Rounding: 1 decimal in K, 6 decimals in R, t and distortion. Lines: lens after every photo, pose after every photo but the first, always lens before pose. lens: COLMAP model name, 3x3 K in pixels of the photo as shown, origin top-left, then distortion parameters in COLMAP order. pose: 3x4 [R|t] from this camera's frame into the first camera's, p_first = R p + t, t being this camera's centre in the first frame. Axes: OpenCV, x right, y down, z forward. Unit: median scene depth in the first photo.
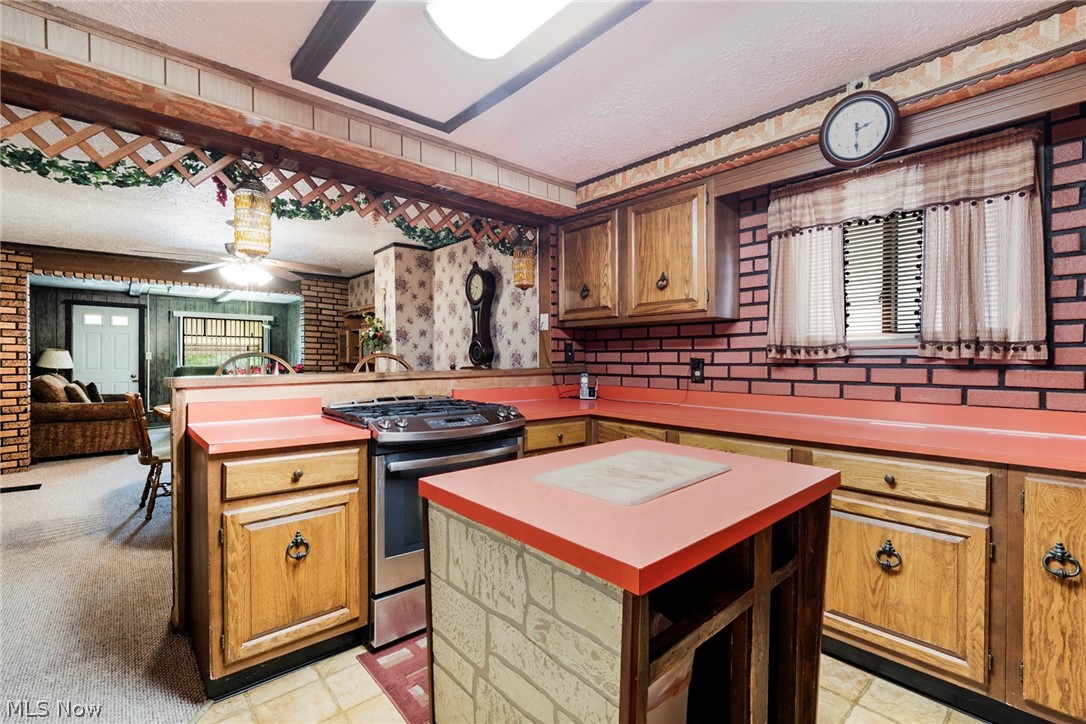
lens RADIAL K [[477.5, 0, 546.2], [0, 477.5, 359.7], [0, 0, 1]] dist [0.002267, 0.000414]
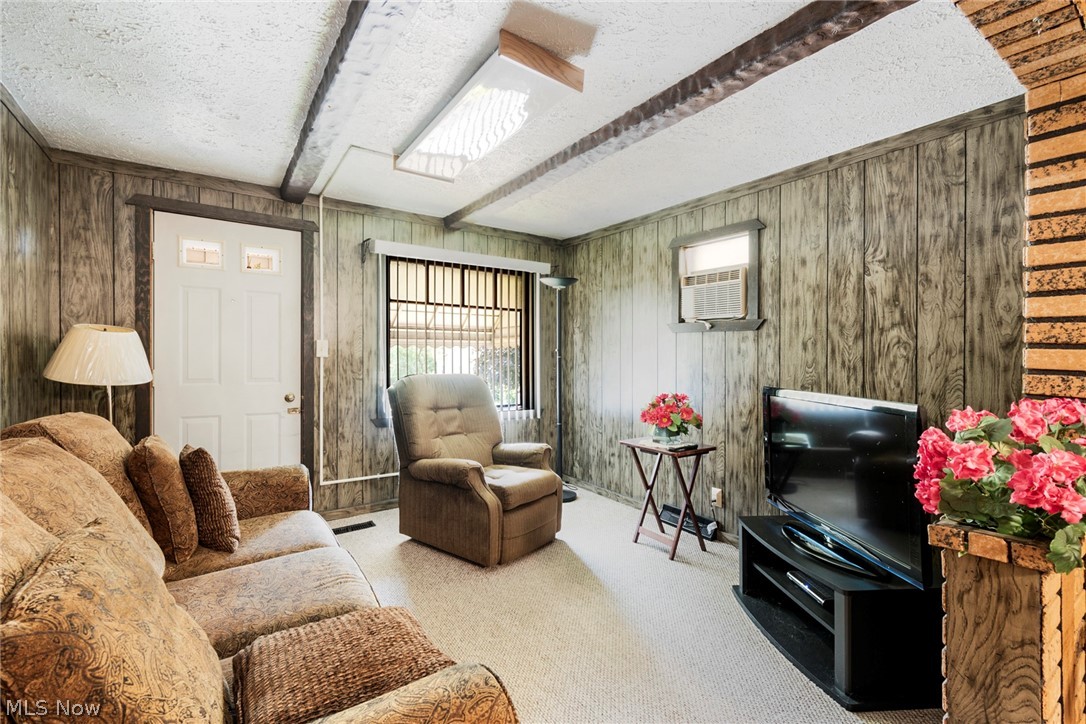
lens RADIAL K [[477.5, 0, 540.0], [0, 477.5, 355.5], [0, 0, 1]] dist [0.002267, 0.000414]
pose [[0.991175, 0.011812, -0.132033, -0.622521], [-0.011598, 0.999930, 0.002394, -0.004910], [0.132052, -0.000841, 0.991242, 0.652862]]
